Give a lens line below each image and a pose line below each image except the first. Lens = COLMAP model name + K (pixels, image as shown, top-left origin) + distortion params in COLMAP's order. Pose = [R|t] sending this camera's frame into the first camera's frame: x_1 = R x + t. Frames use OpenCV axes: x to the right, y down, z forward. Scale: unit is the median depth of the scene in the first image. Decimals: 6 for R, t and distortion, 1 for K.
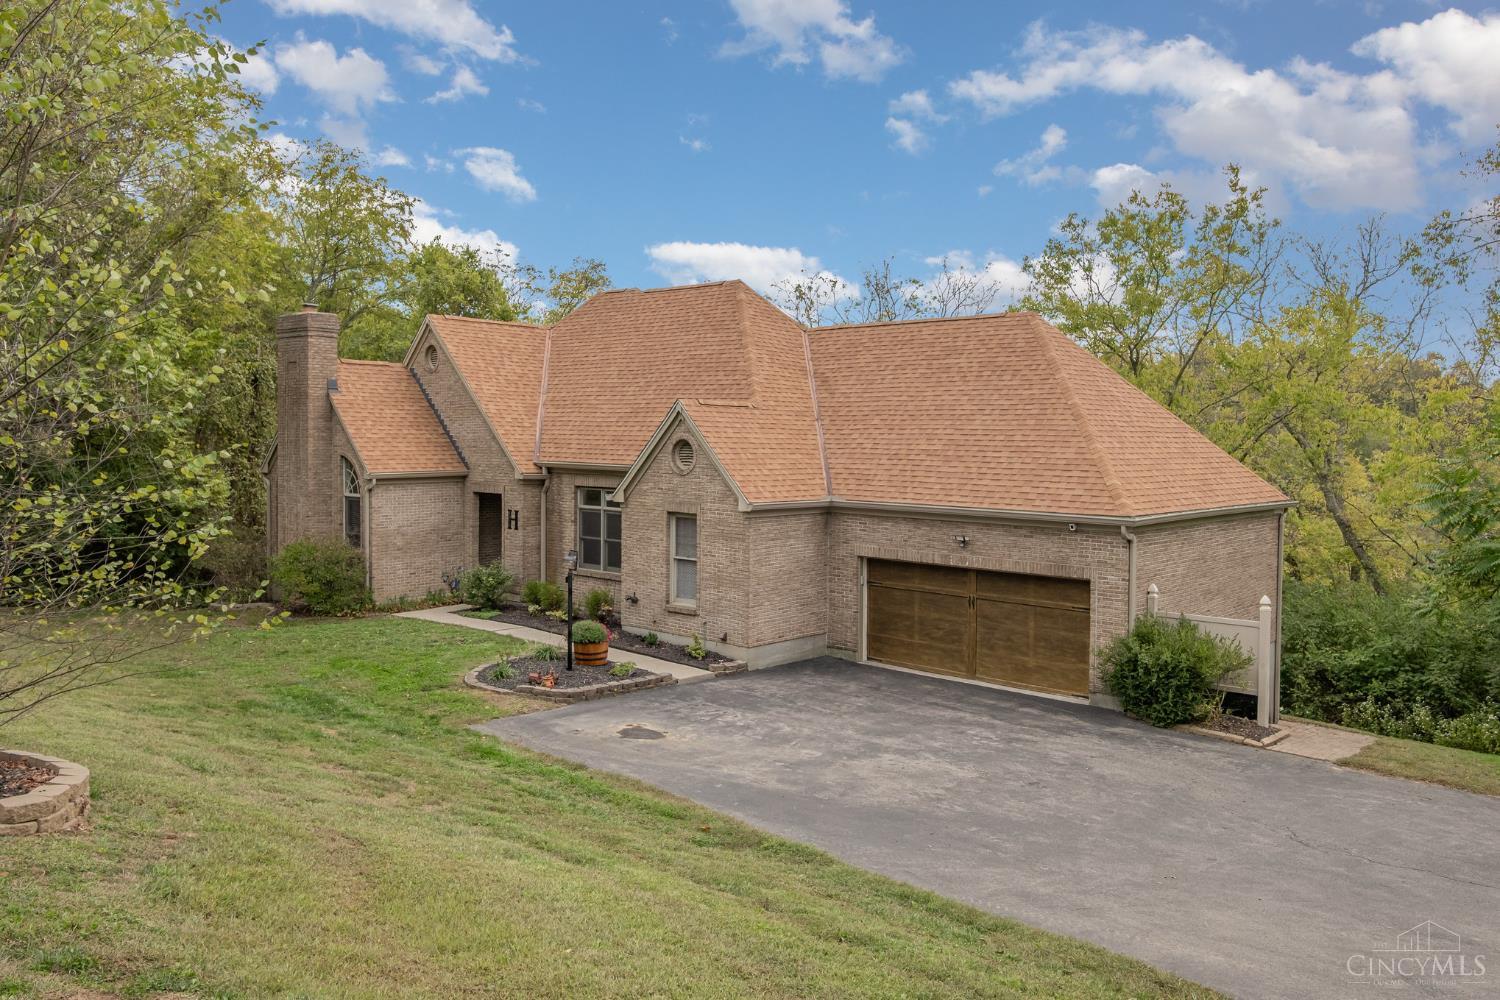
lens RADIAL K [[1158.8, 0, 748.6], [0, 1158.8, 495.7], [0, 0, 1]] dist [0.001581, 0.000189]
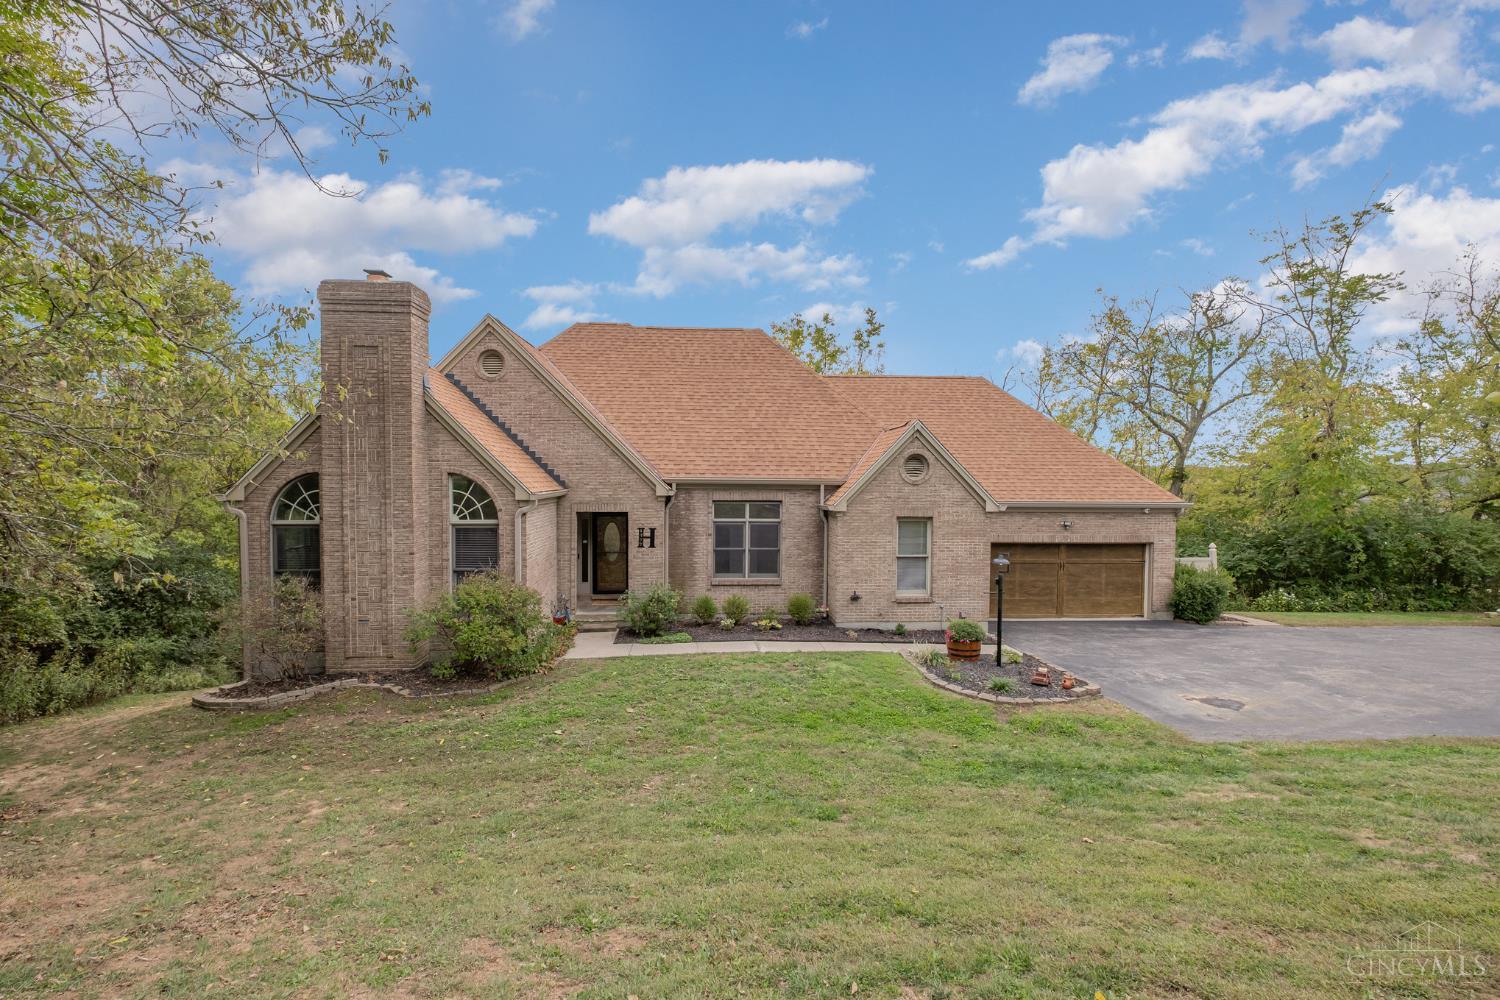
lens RADIAL K [[658.6, 0, 755.9], [0, 658.6, 500.3], [0, 0, 1]] dist [-0.001972, -0.000783]
pose [[0.692685, -0.030337, 0.720602, -0.651860], [0.041121, 0.999151, 0.002536, -0.010248], [-0.720067, 0.027875, 0.693344, 0.657914]]
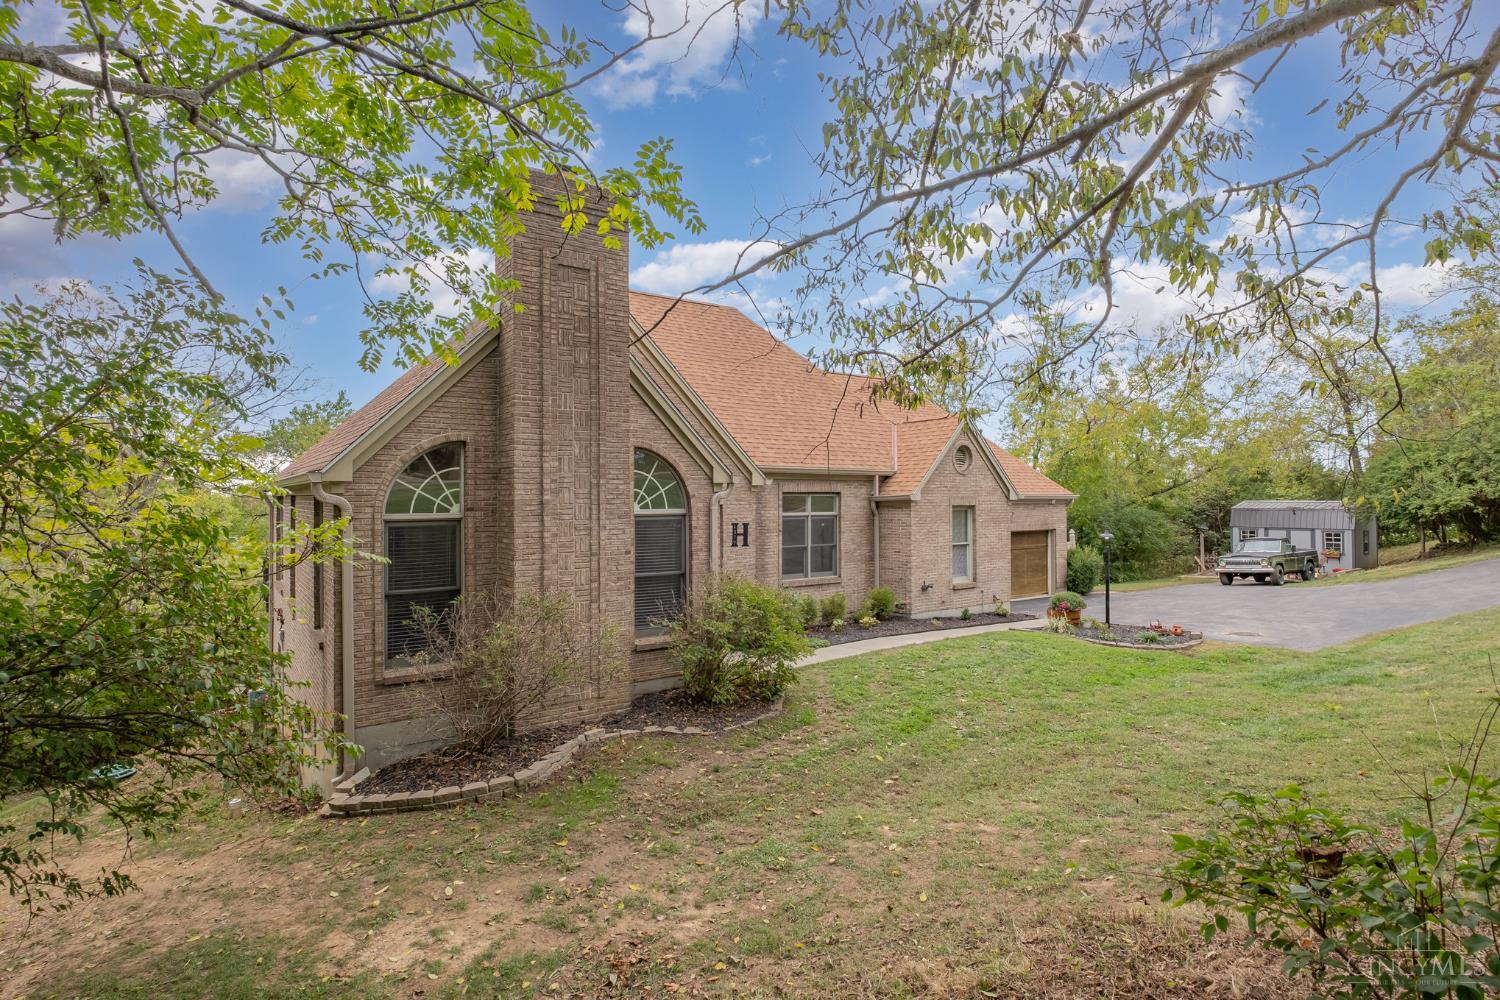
lens RADIAL K [[756.4, 0, 747.3], [0, 756.4, 502.6], [0, 0, 1]] dist [0.003623, 0.000207]
pose [[0.216304, -0.015678, 0.976200, -0.887791], [0.059922, 0.998199, 0.002754, -0.004263], [-0.974485, 0.057900, 0.216854, 1.055578]]
